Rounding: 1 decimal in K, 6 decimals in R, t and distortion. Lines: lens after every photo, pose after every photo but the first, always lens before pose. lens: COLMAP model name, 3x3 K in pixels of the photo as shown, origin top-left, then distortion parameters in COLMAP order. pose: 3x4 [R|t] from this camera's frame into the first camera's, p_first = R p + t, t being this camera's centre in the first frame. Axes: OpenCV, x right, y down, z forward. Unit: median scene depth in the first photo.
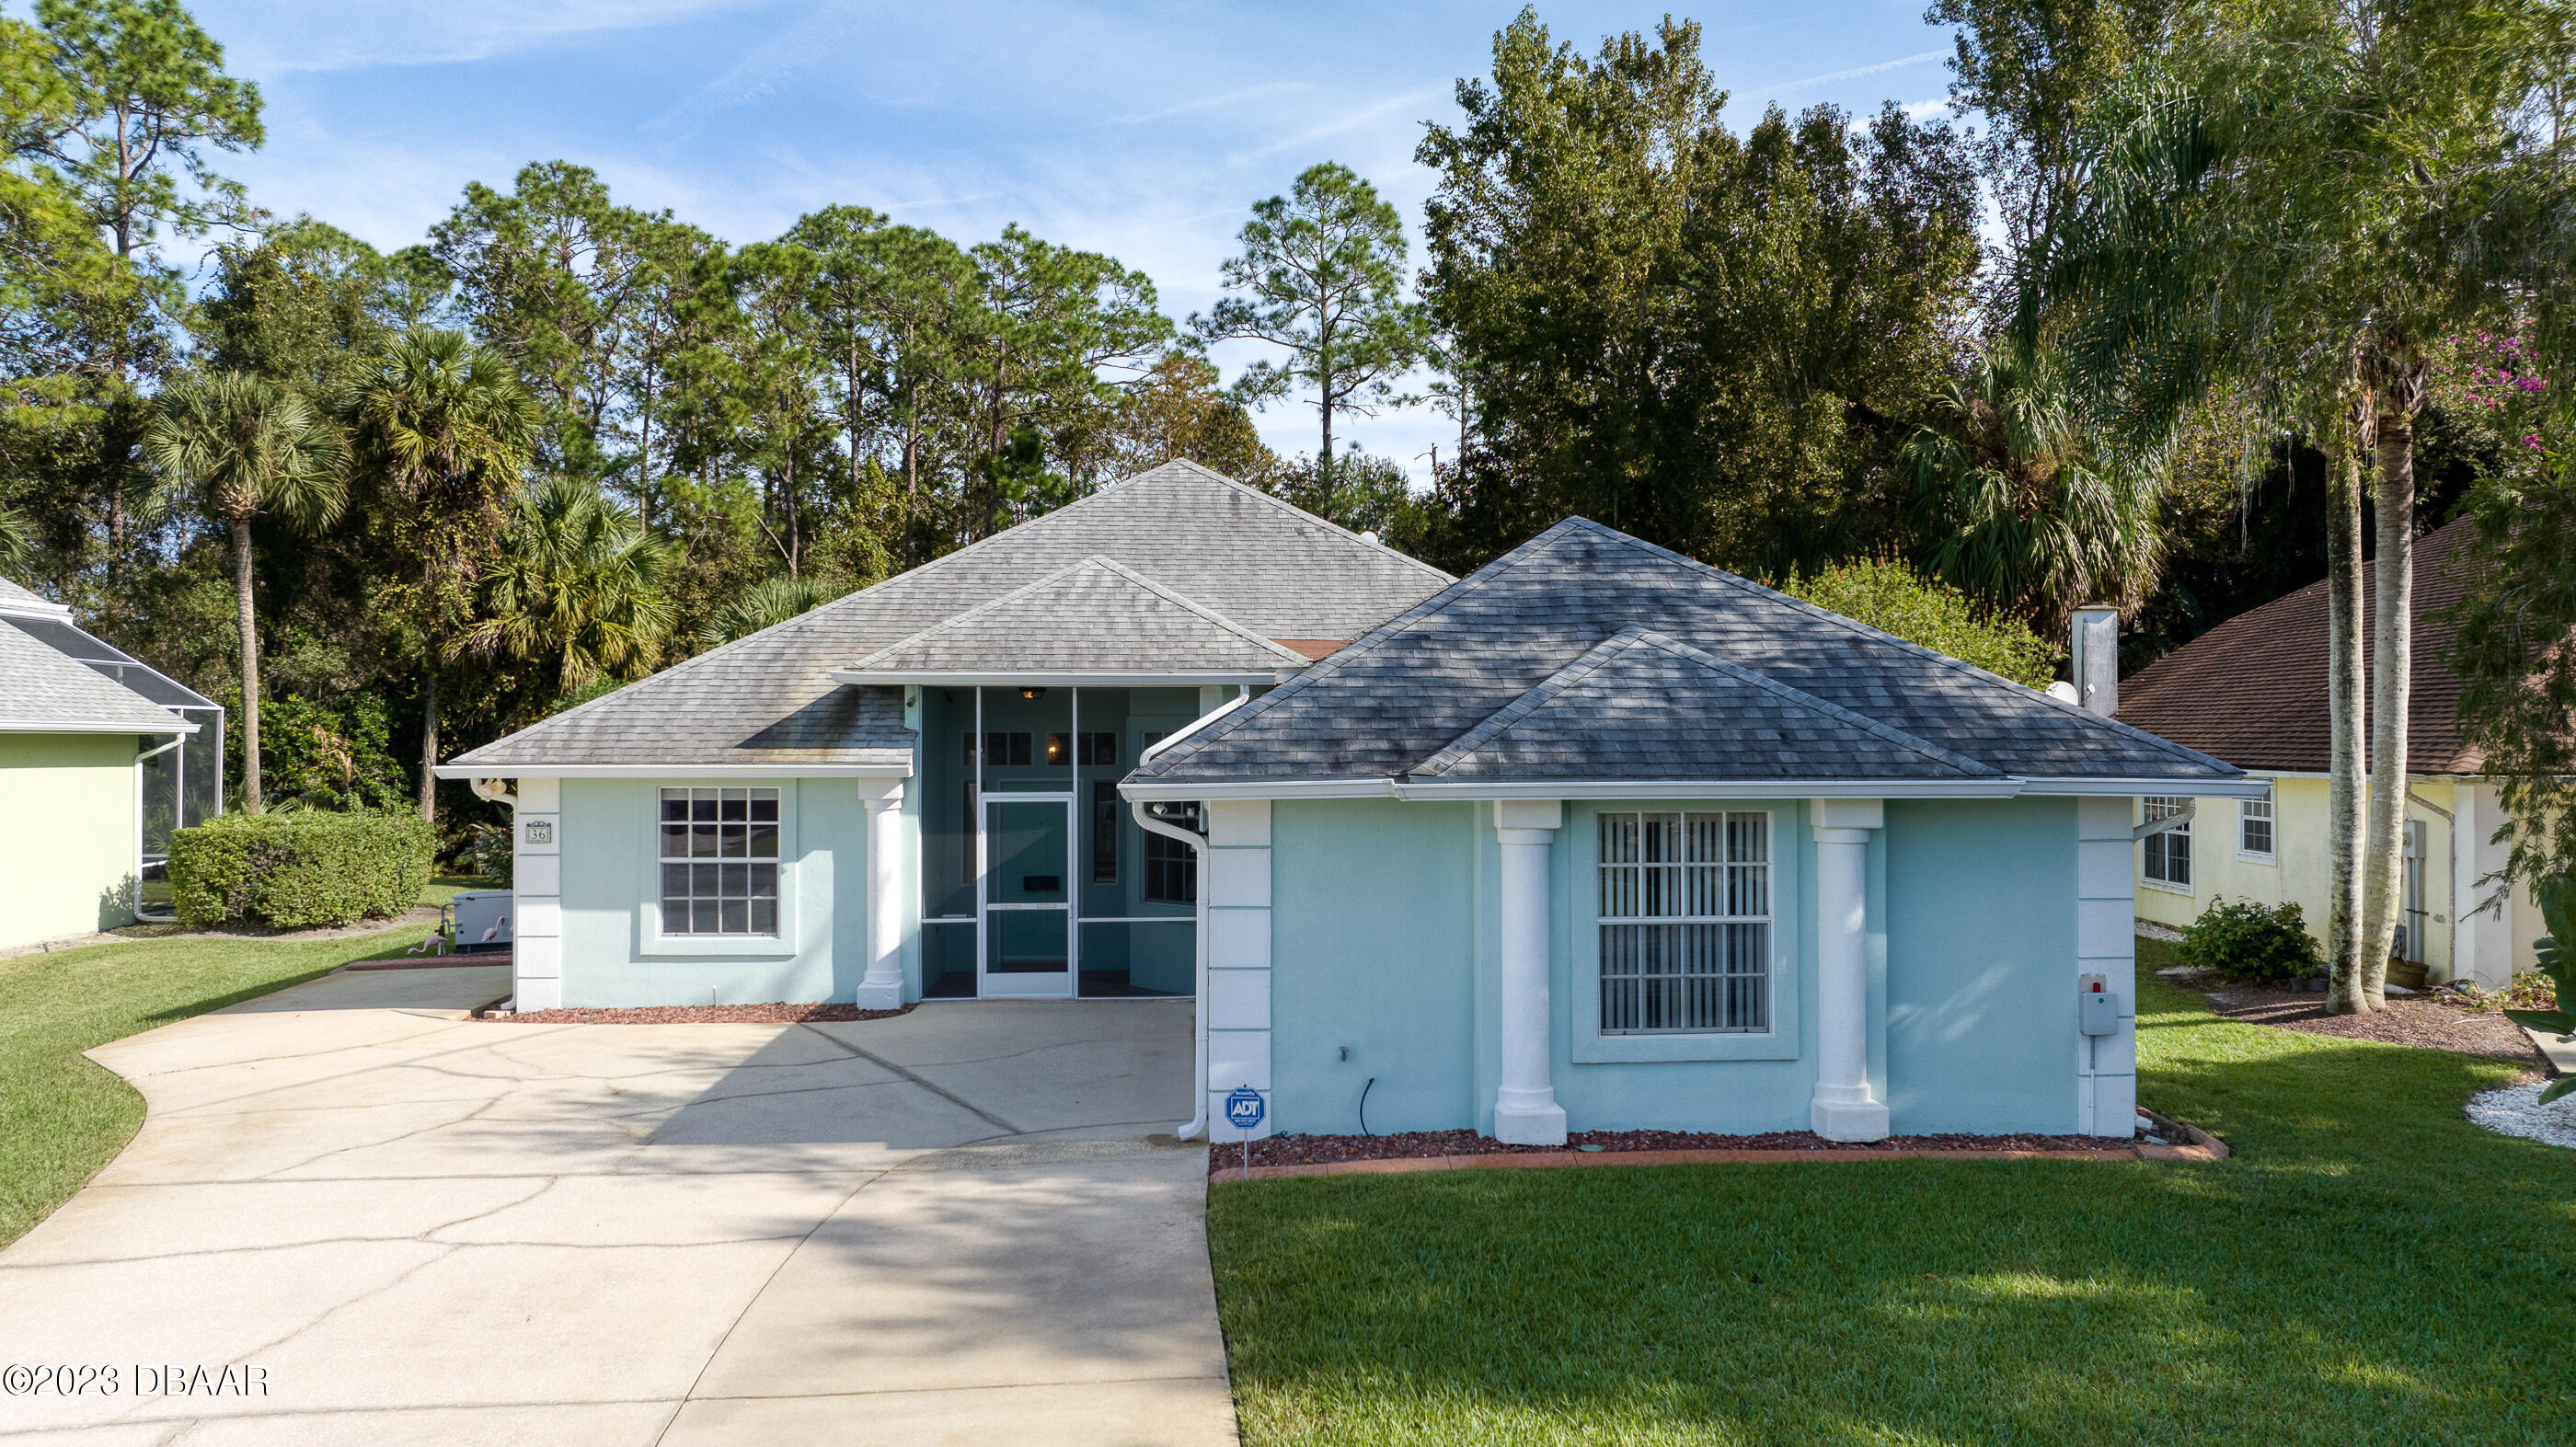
lens RADIAL K [[1813.5, 0, 1291.2], [0, 1813.5, 727.4], [0, 0, 1]] dist [-0.034637, 0.021656]
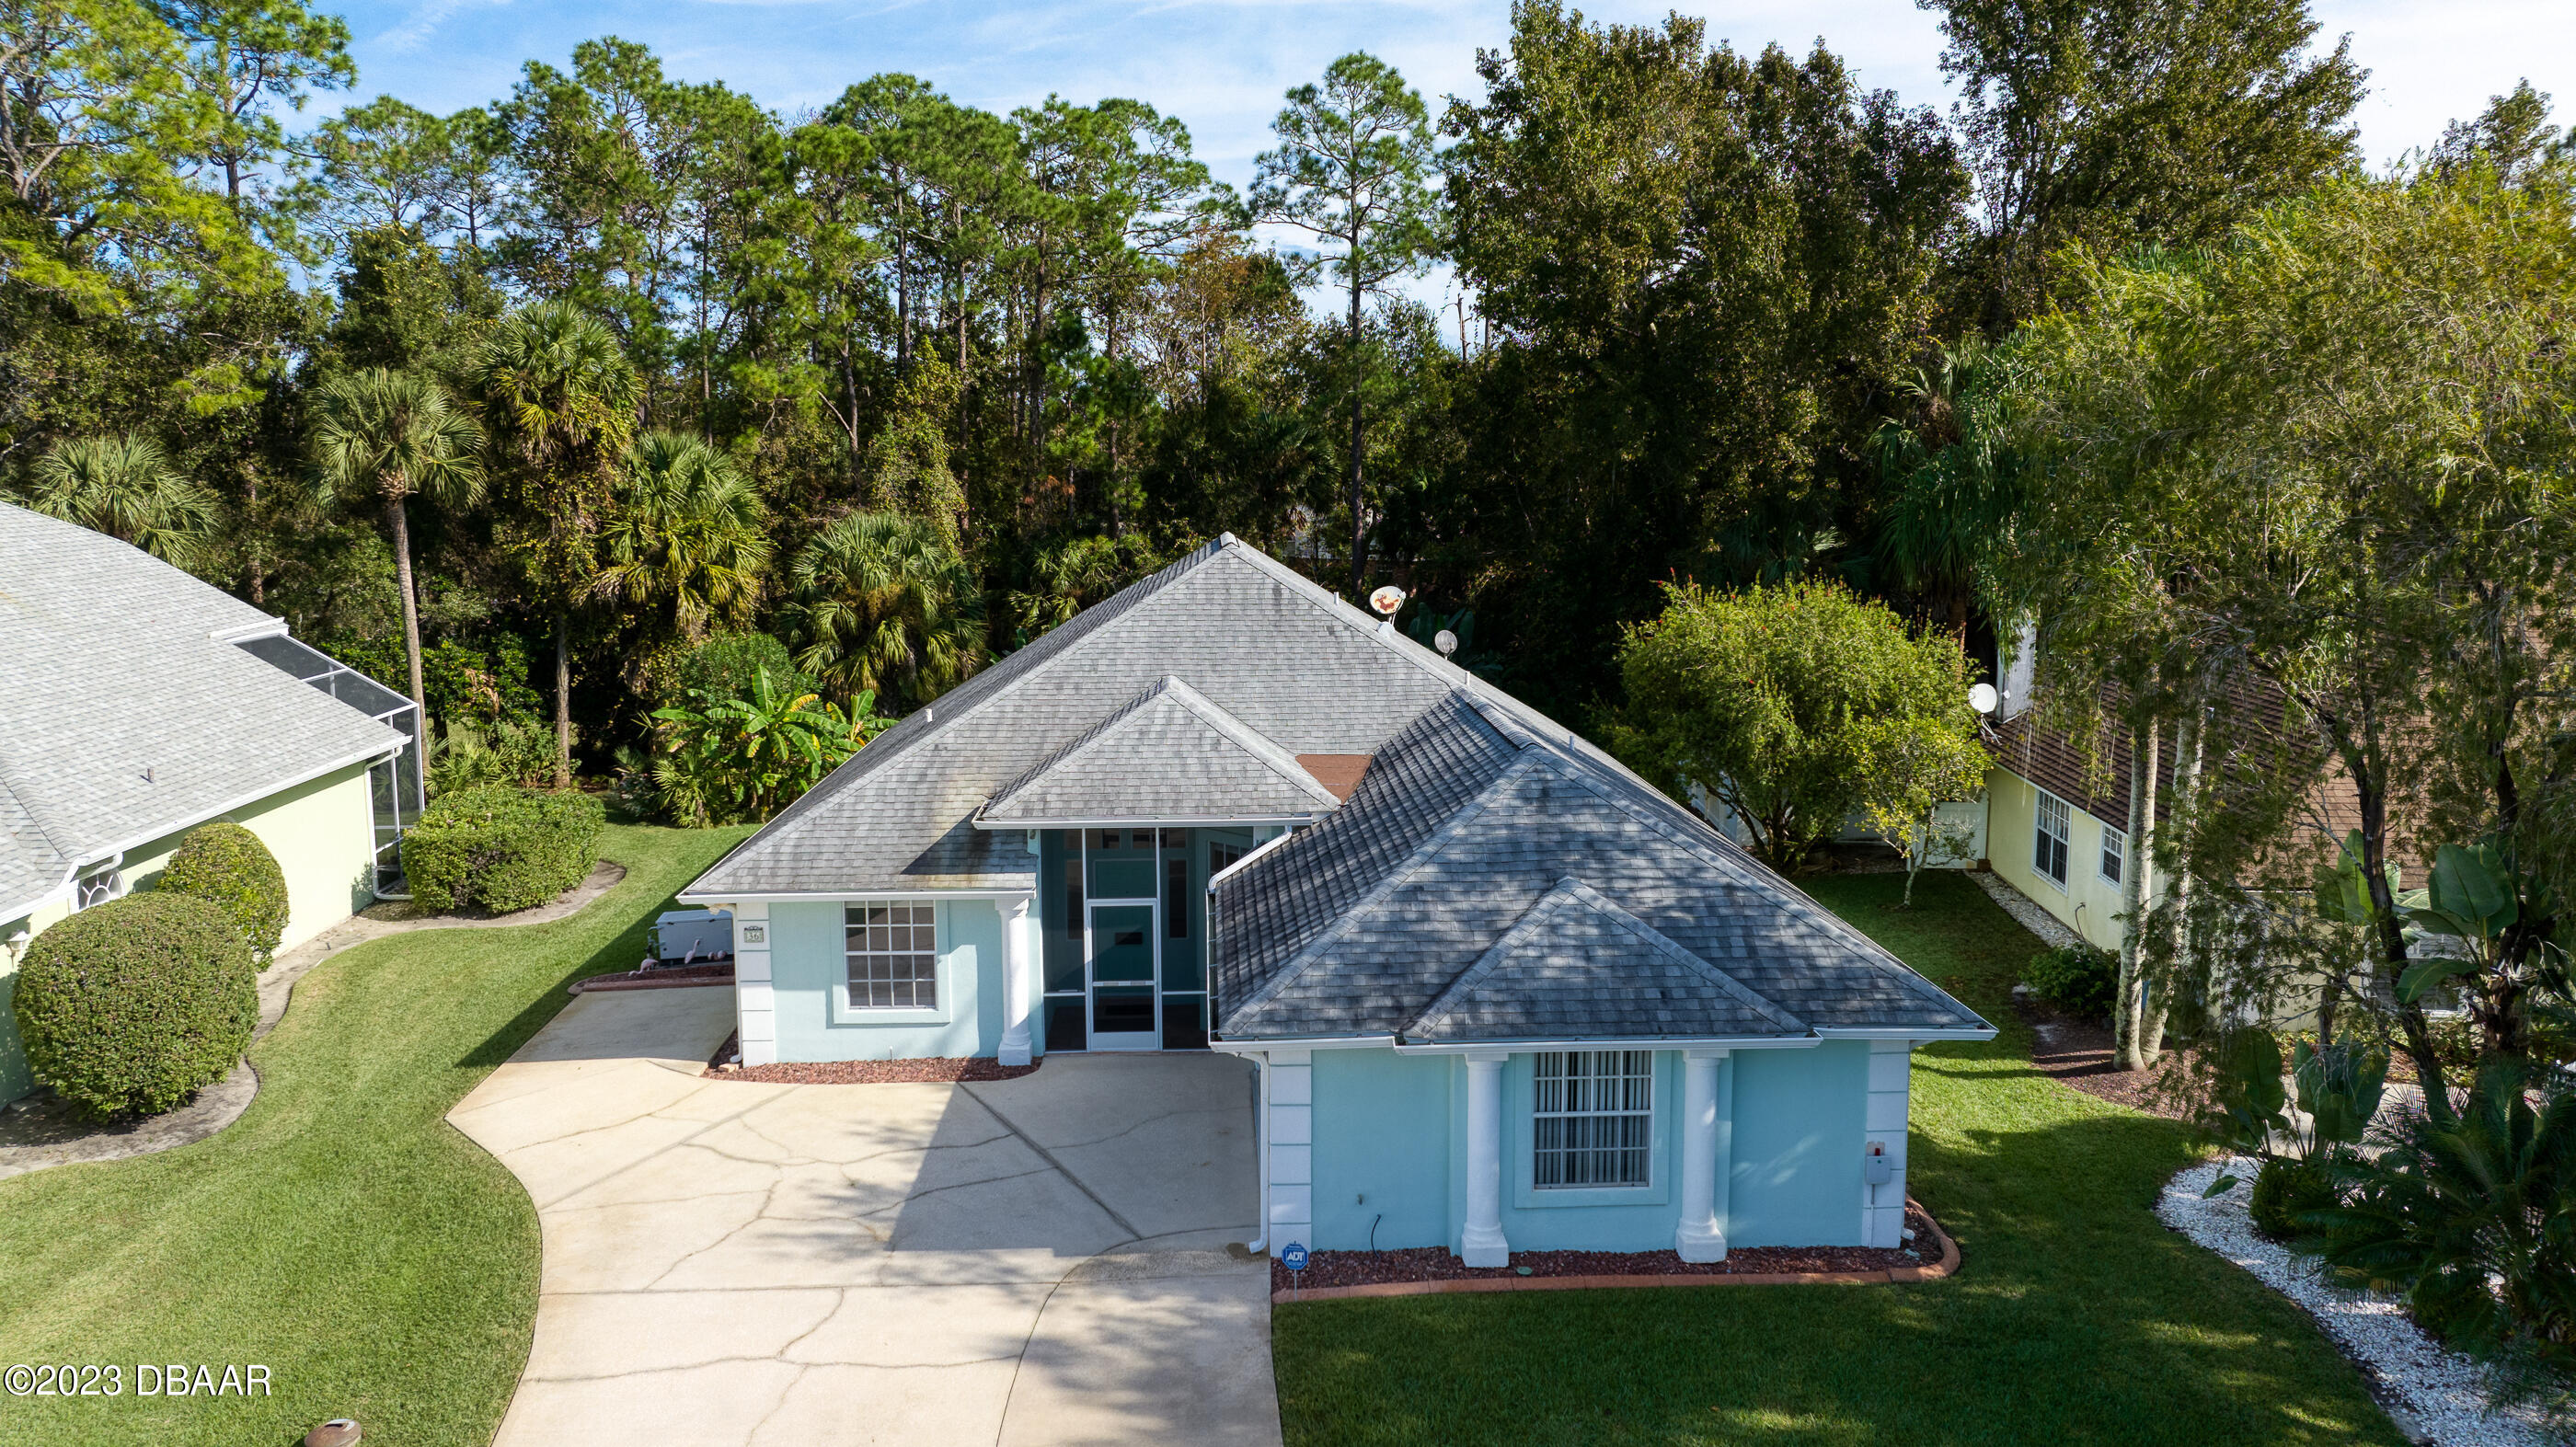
lens RADIAL K [[1813.5, 0, 1291.2], [0, 1813.5, 720.7], [0, 0, 1]] dist [-0.034637, 0.021656]
pose [[0.999869, 0.000589, -0.016200, -0.002726], [0.001704, 0.989985, 0.141162, -0.275700], [0.016121, -0.141171, 0.989854, -0.273339]]
